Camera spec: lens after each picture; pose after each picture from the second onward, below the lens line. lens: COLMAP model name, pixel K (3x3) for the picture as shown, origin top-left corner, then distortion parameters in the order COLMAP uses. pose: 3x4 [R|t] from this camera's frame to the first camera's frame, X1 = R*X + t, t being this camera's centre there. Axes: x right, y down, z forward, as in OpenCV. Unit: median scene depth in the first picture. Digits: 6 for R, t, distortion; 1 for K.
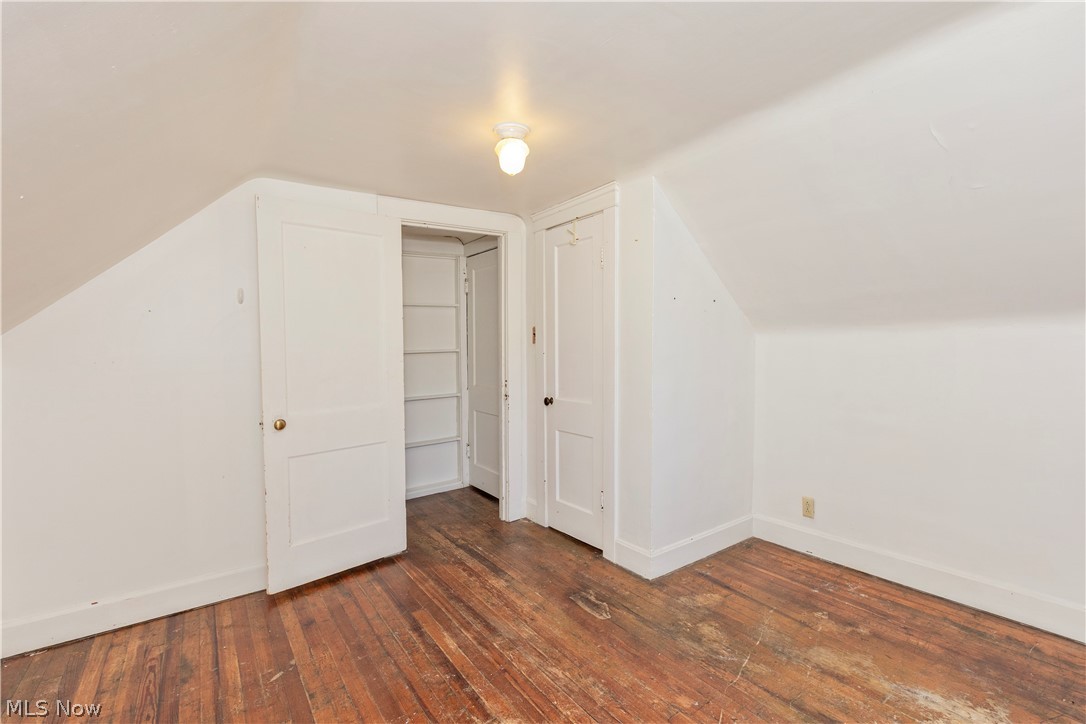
lens RADIAL K [[498.5, 0, 541.4], [0, 498.5, 359.3], [0, 0, 1]] dist [-0.002760, -0.001272]
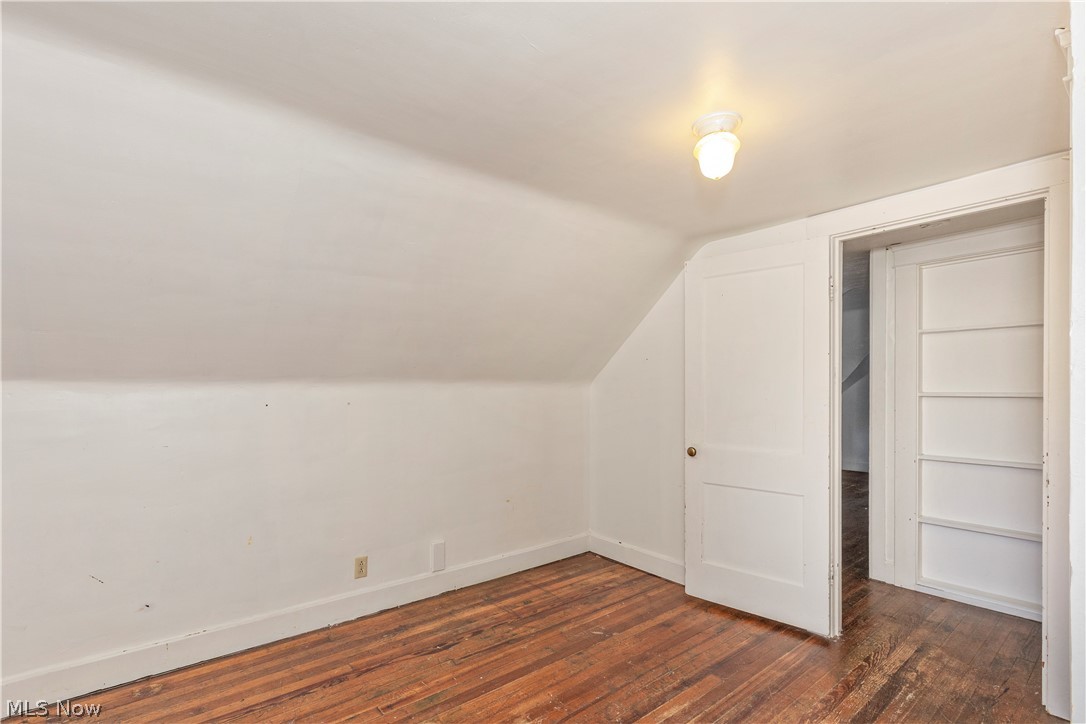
lens RADIAL K [[498.5, 0, 541.3], [0, 498.5, 367.4], [0, 0, 1]] dist [-0.002760, -0.001272]
pose [[0.073337, -0.010266, -0.997254, 0.617630], [-0.031350, 0.999429, -0.012594, -0.021333], [0.996814, 0.032187, 0.072973, 0.613327]]
